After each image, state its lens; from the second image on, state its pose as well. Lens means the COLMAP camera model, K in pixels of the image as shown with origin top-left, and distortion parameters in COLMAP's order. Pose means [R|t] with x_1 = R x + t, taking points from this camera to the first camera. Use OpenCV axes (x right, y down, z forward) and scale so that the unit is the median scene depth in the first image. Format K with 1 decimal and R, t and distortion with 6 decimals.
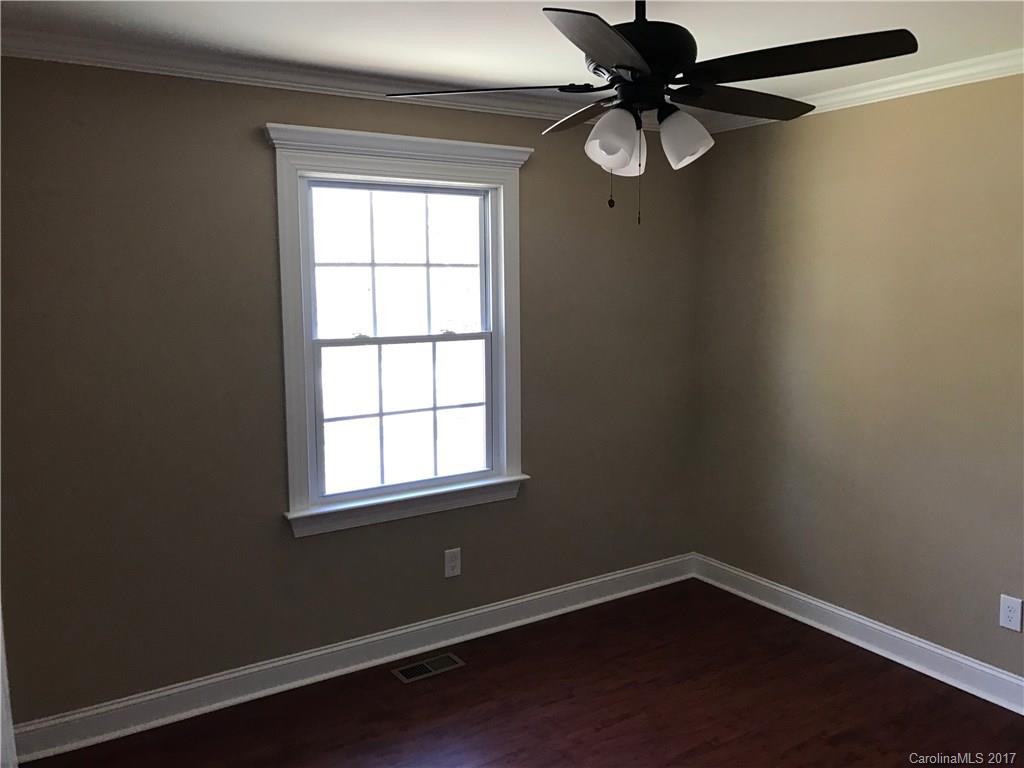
lens RADIAL K [[912.9, 0, 512.0], [0, 912.9, 384.0], [0, 0, 1]] dist [0.011066, -0.070413]
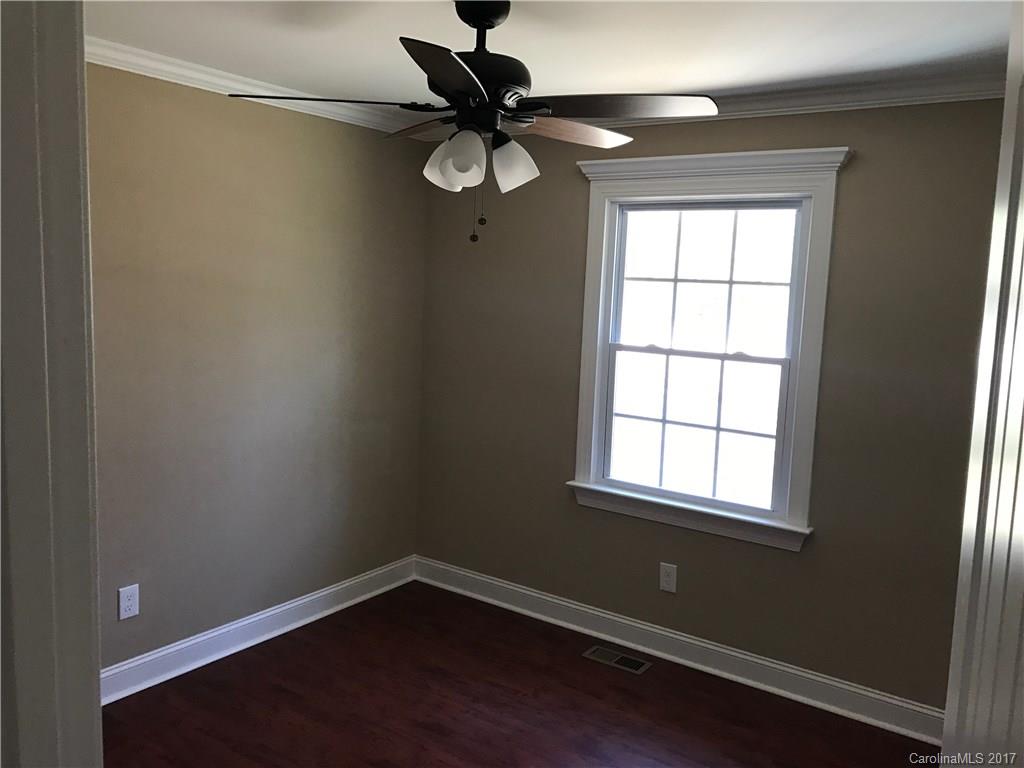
lens RADIAL K [[843.3, 0, 512.0], [0, 843.3, 384.0], [0, 0, 1]] dist [0.014168, -0.005566]
pose [[0.318106, 0.130144, -0.939080, 0.695735], [-0.157590, 0.984011, 0.082989, -0.060382], [0.934866, 0.121590, 0.333529, 0.489111]]
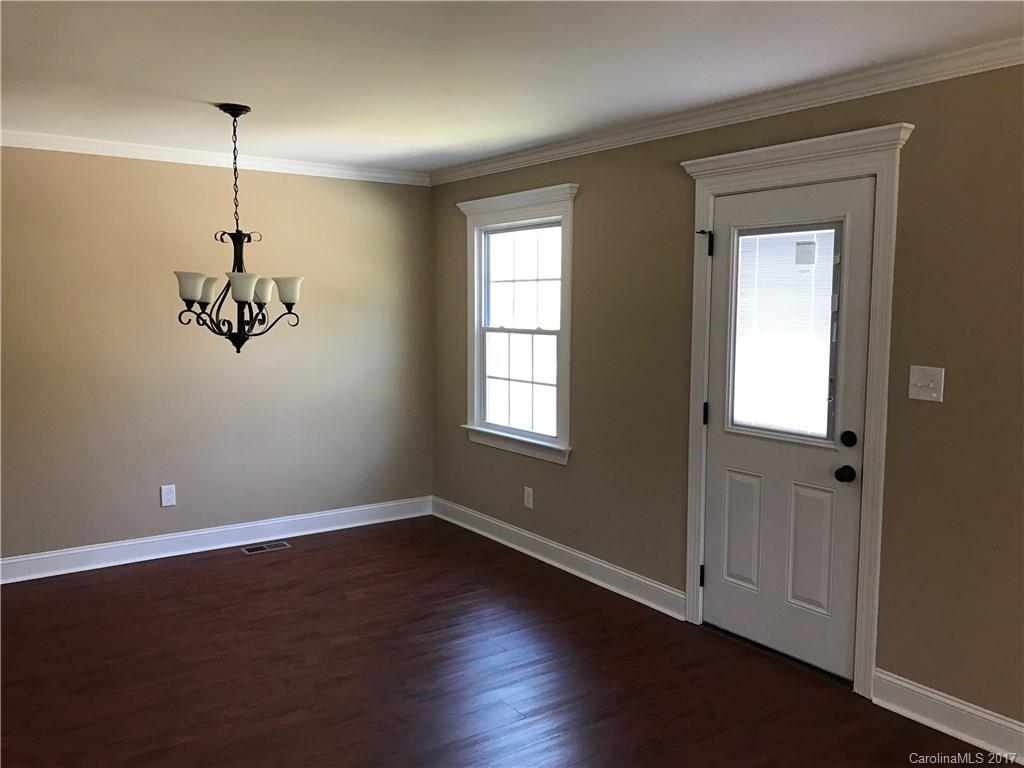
lens RADIAL K [[835.4, 0, 509.5], [0, 835.4, 369.8], [0, 0, 1]] dist [0.368430, 0.002061]
pose [[0.003690, 0.087569, -0.996152, 1.212210], [-0.120612, 0.988925, 0.086487, -0.099837], [0.992693, 0.119829, 0.014211, 0.952630]]
